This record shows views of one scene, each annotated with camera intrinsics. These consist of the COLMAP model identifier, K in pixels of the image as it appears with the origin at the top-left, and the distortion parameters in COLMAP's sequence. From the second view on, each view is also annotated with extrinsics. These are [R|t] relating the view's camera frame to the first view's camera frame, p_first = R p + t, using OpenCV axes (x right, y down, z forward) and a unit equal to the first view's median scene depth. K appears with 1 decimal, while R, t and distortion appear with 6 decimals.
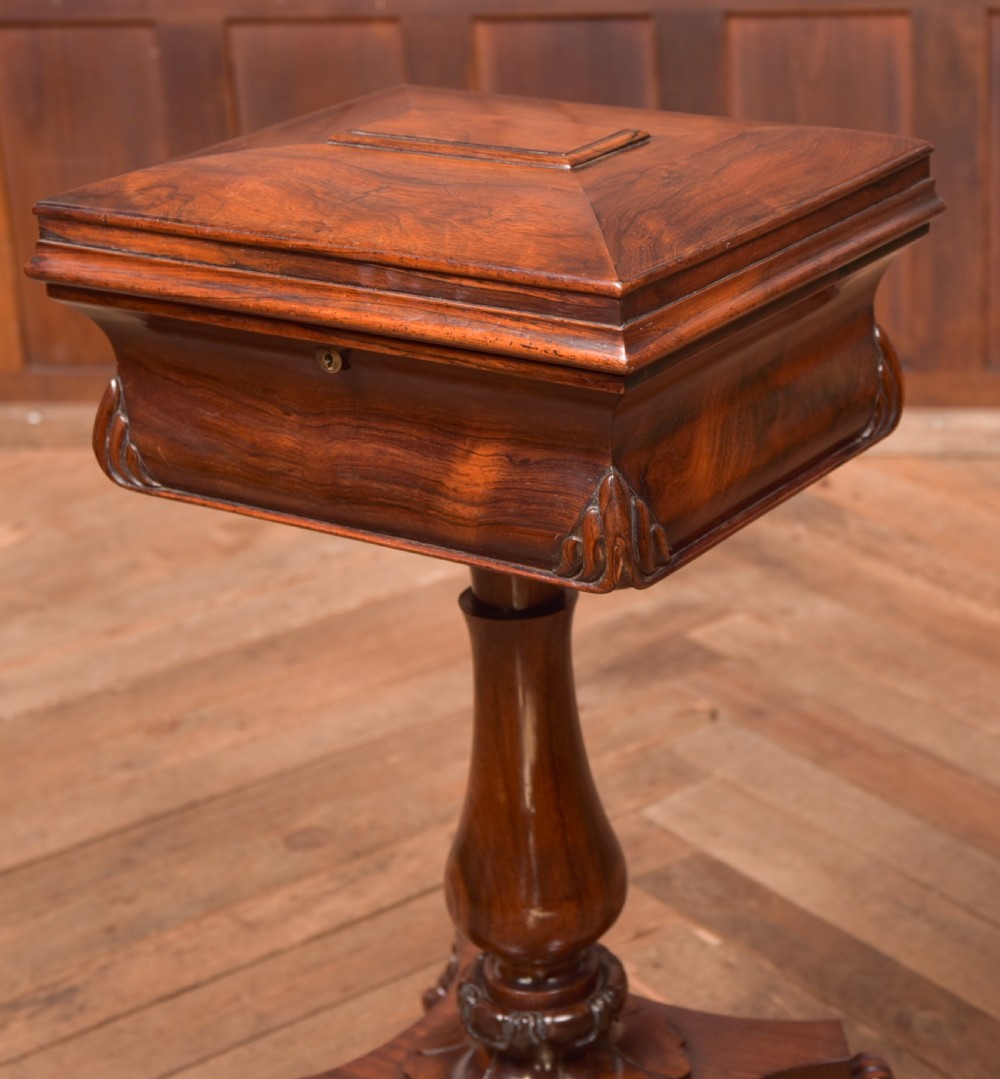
lens RADIAL K [[2544.7, 0, 671.0], [0, 2544.7, 450.4], [0, 0, 1]] dist [0.046024, 0.000000]
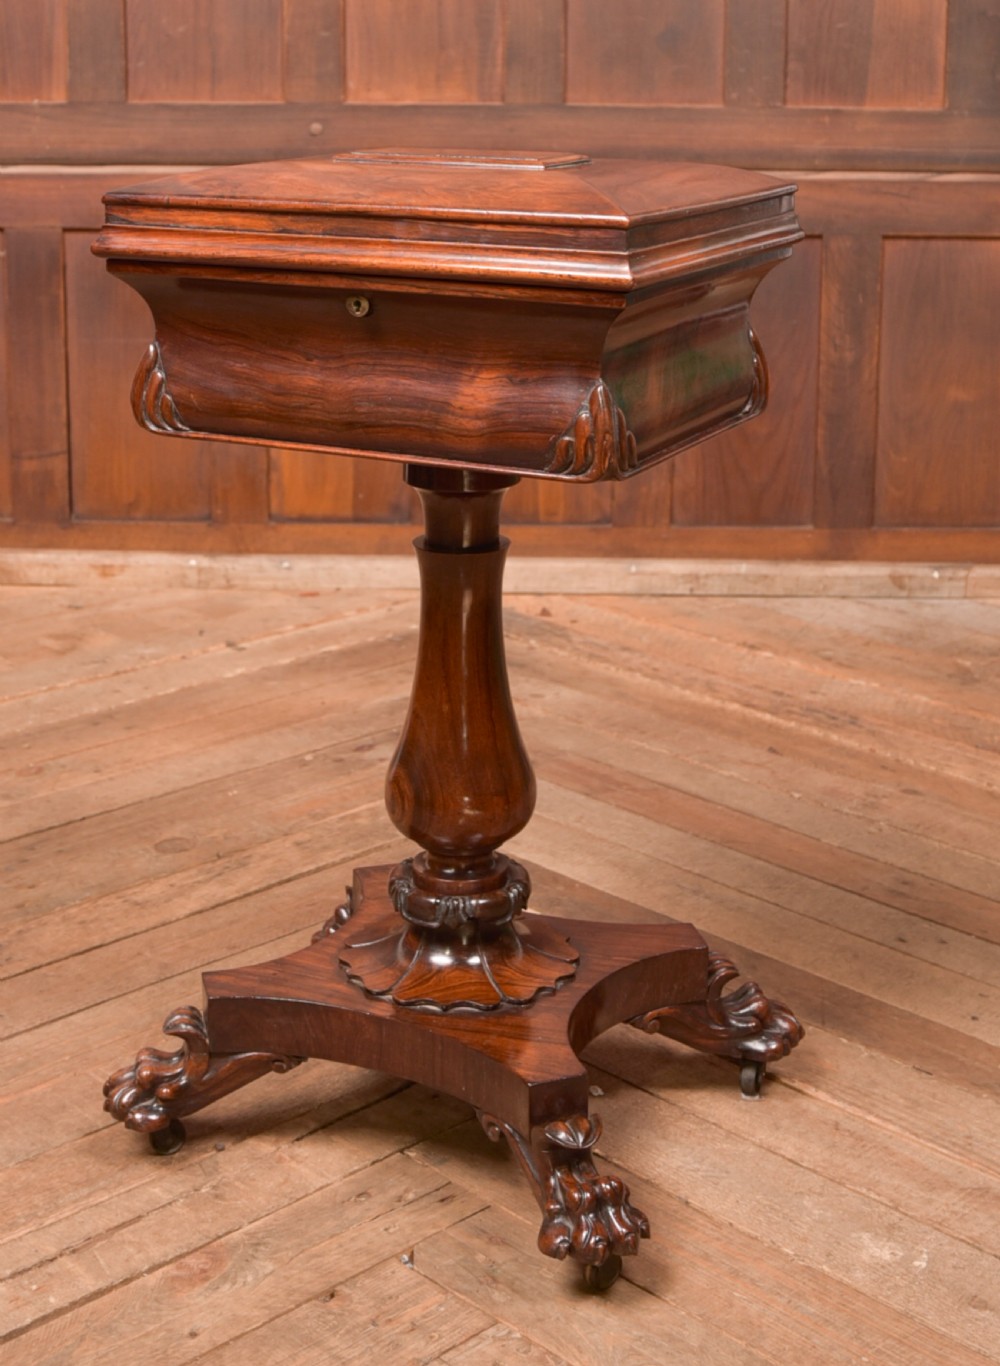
lens RADIAL K [[2114.3, 0, 450.5], [0, 2114.3, 423.0], [0, 0, 1]] dist [-0.079902, 0.000000]
pose [[0.995113, 0.023202, 0.095975, -0.124346], [-0.007959, 0.987686, -0.156249, 0.121138], [-0.098419, 0.154722, 0.983044, -0.006327]]
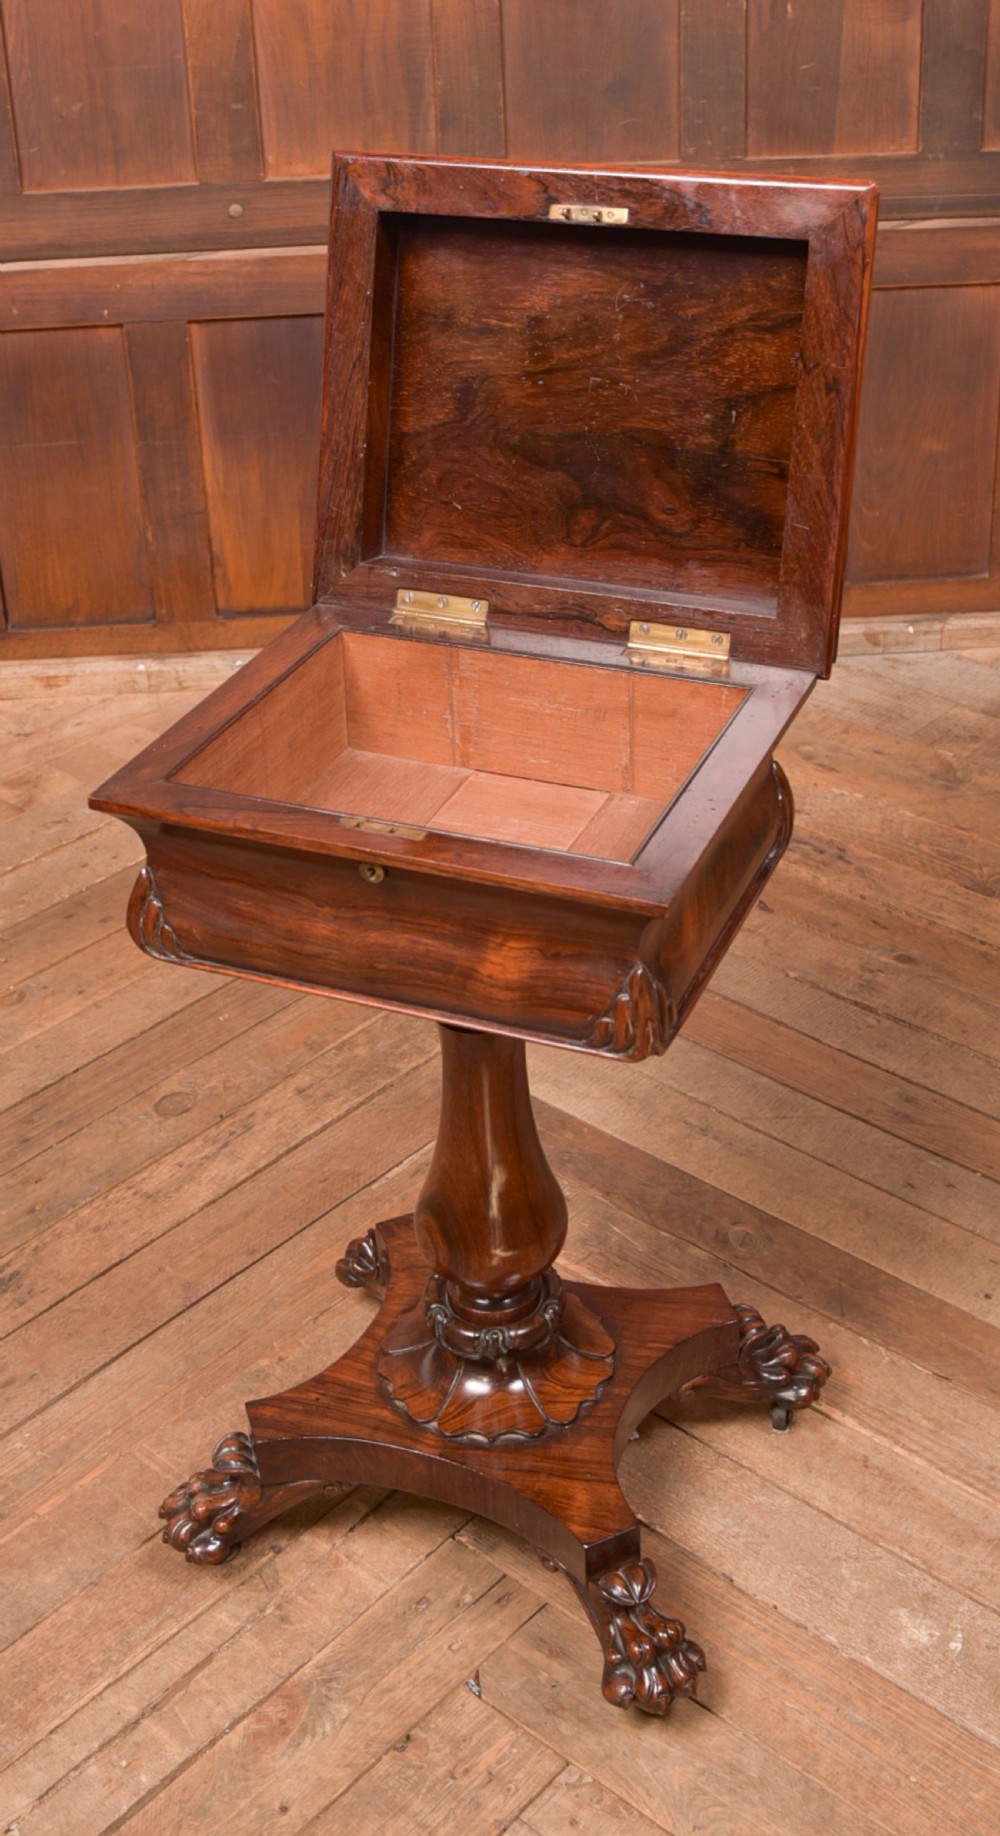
lens RADIAL K [[2181.8, 0, 509.5], [0, 2181.8, 664.8], [0, 0, 1]] dist [-0.079720, 0.000000]
pose [[0.984987, -0.069311, 0.158104, -0.147988], [0.055085, 0.994174, 0.092650, -0.145559], [-0.163604, -0.082550, 0.983066, 0.012809]]
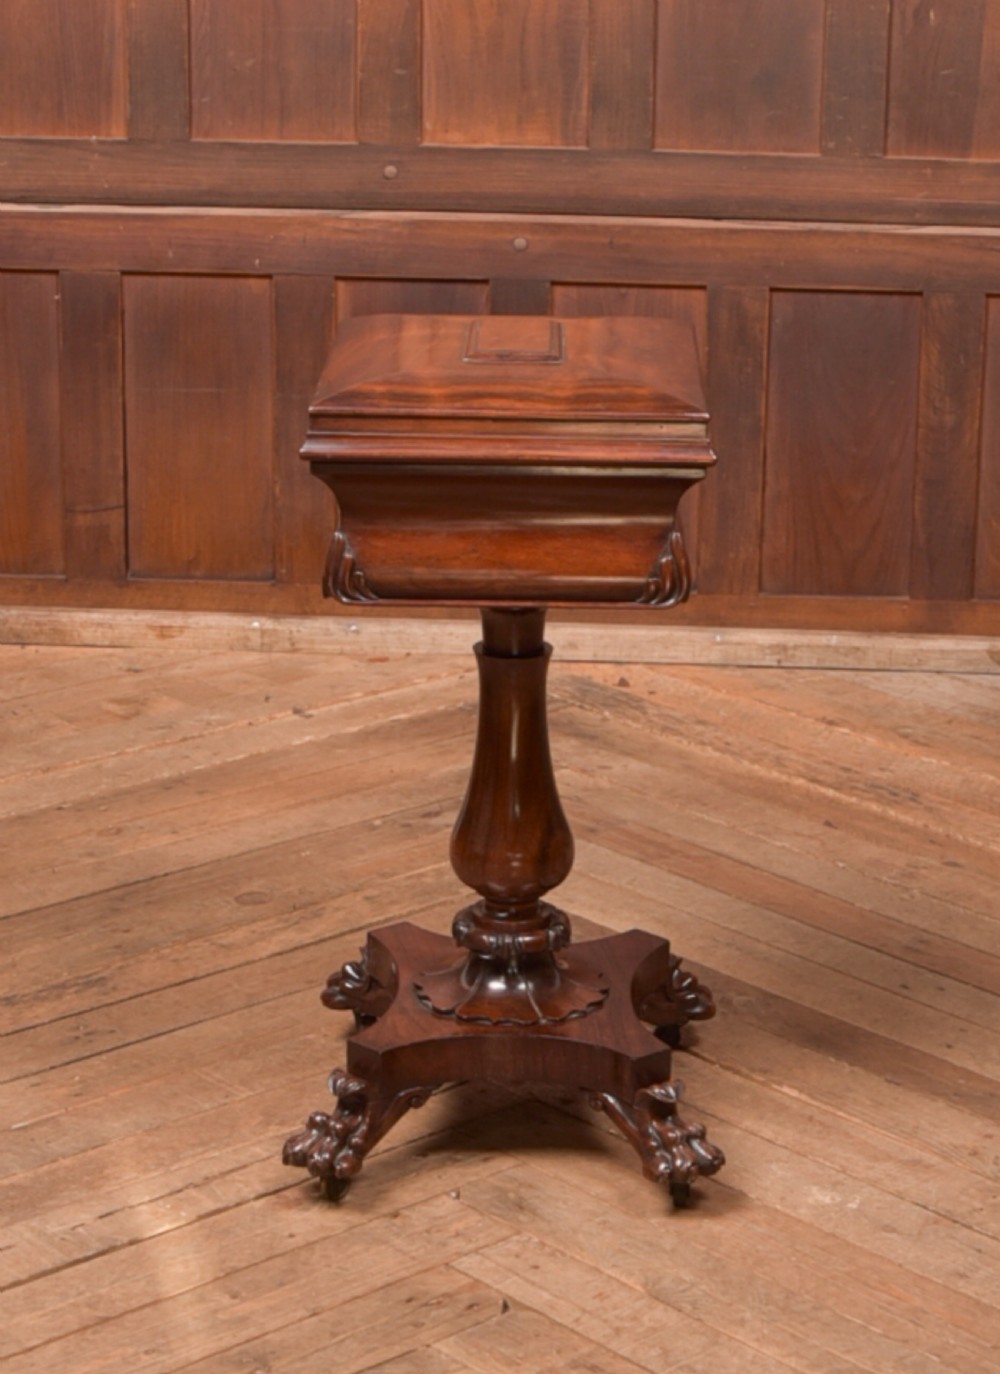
lens RADIAL K [[3189.7, 0, 604.4], [0, 3189.7, 732.1], [0, 0, 1]] dist [-0.116128, 0.000000]
pose [[0.993936, 0.028165, 0.106291, -0.153460], [-0.023586, 0.998749, -0.044099, 0.148808], [-0.107400, 0.041324, 0.993357, -0.674737]]
